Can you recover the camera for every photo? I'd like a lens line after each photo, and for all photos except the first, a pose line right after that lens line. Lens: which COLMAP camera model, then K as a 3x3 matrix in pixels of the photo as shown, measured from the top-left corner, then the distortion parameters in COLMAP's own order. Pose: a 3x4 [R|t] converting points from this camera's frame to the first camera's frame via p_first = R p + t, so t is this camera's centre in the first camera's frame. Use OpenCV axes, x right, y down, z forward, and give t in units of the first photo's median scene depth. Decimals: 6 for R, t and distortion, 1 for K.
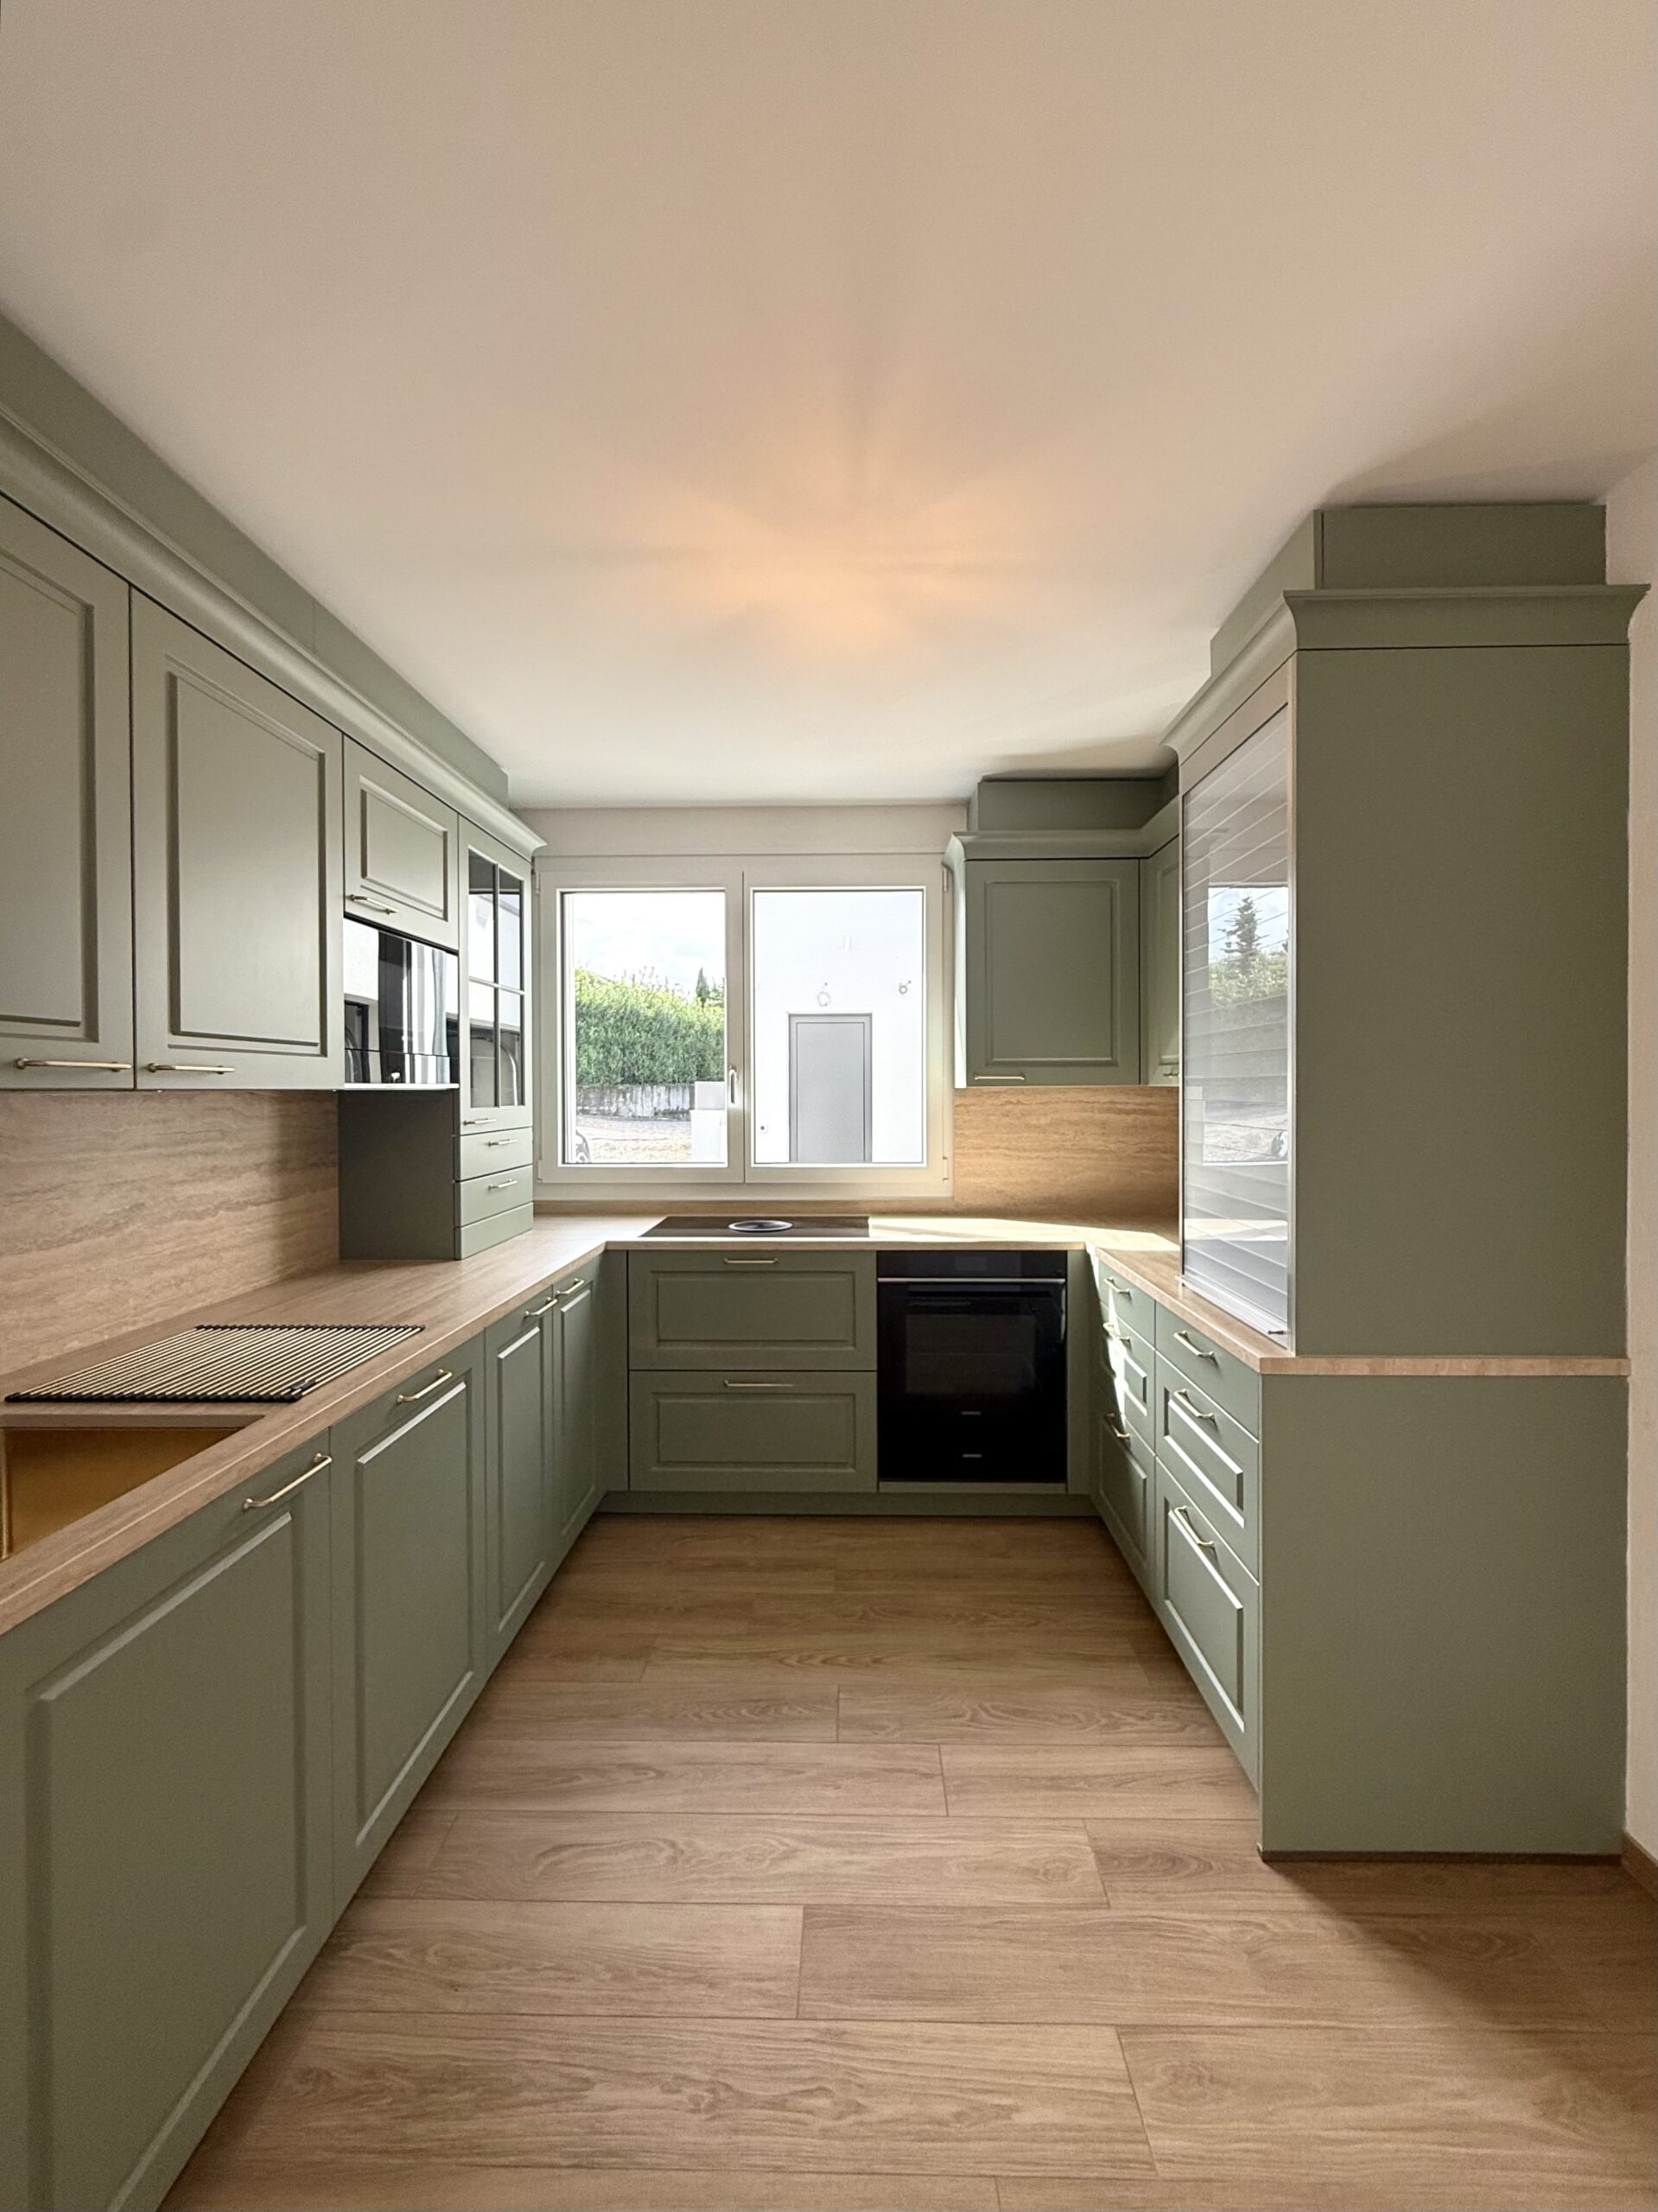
lens RADIAL K [[887.6, 0, 819.3], [0, 887.6, 1083.9], [0, 0, 1]] dist [-0.000129, -0.000100]
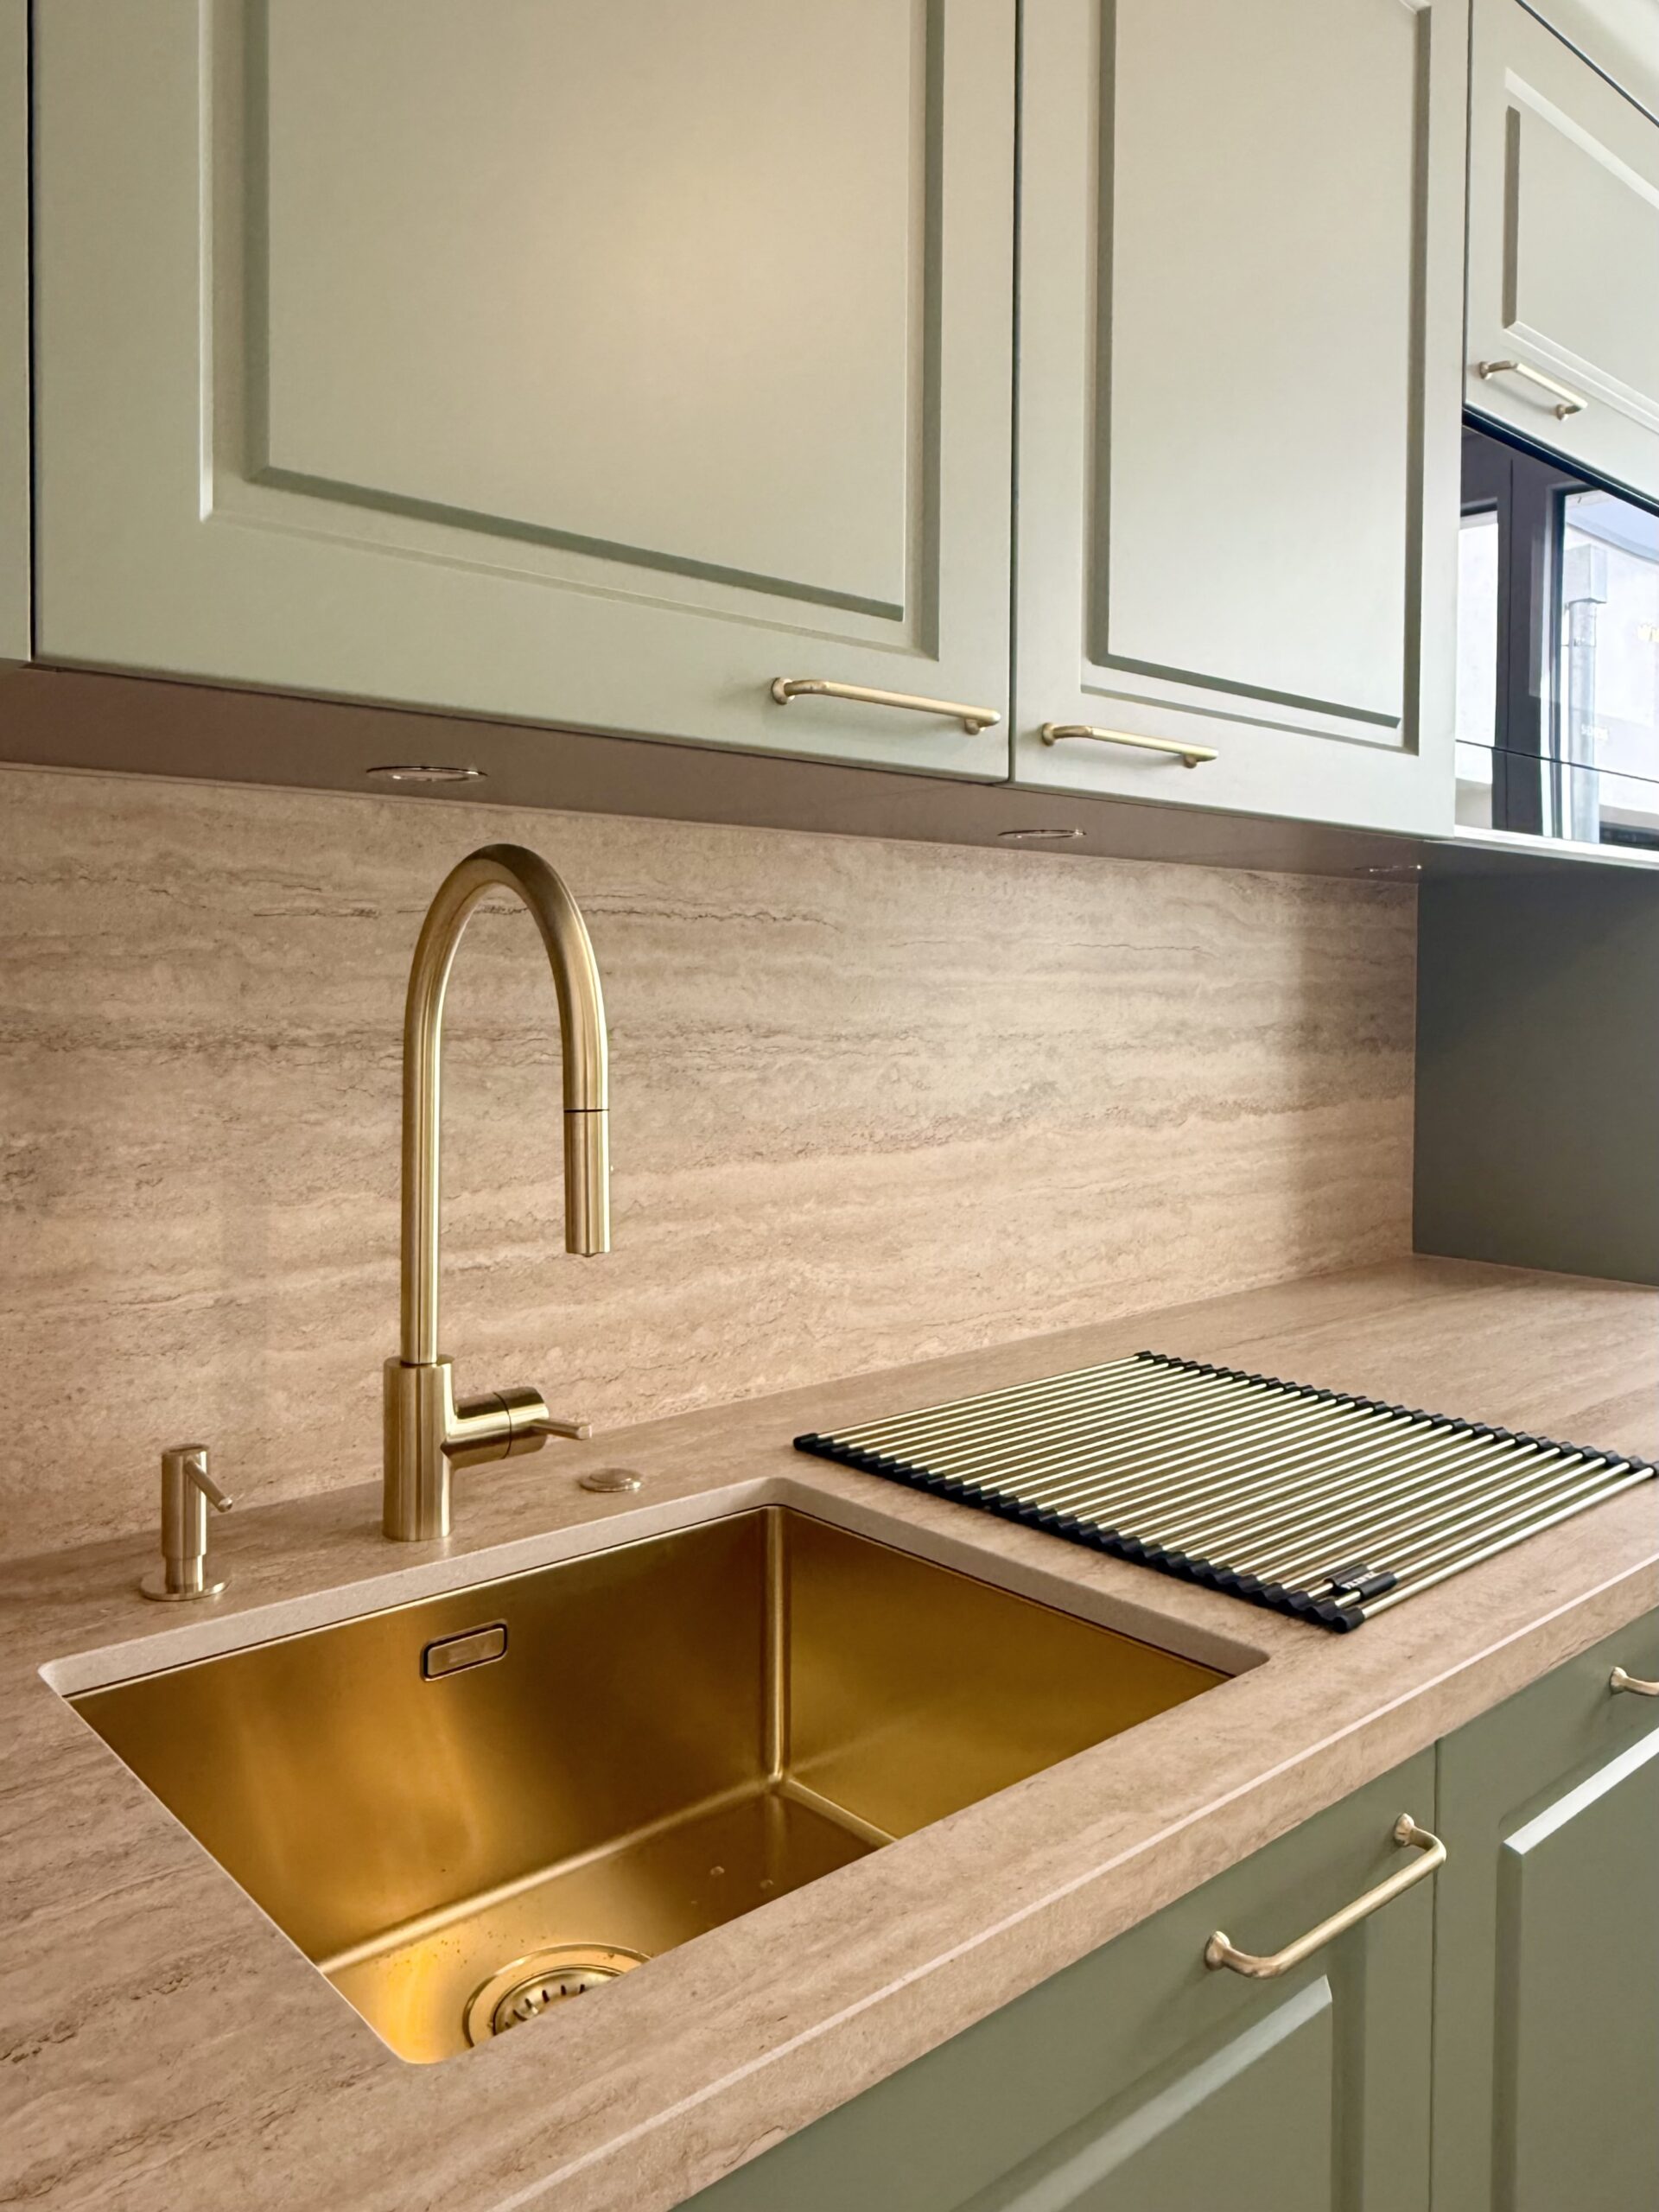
lens RADIAL K [[1533.9, 0, 820.8], [0, 1533.9, 1100.5], [0, 0, 1]] dist [0.000275, -0.001445]
pose [[0.666110, 0.060971, -0.743357, -0.232752], [0.001413, 0.996548, 0.083004, 0.078205], [0.745852, -0.056341, 0.663725, 0.363944]]
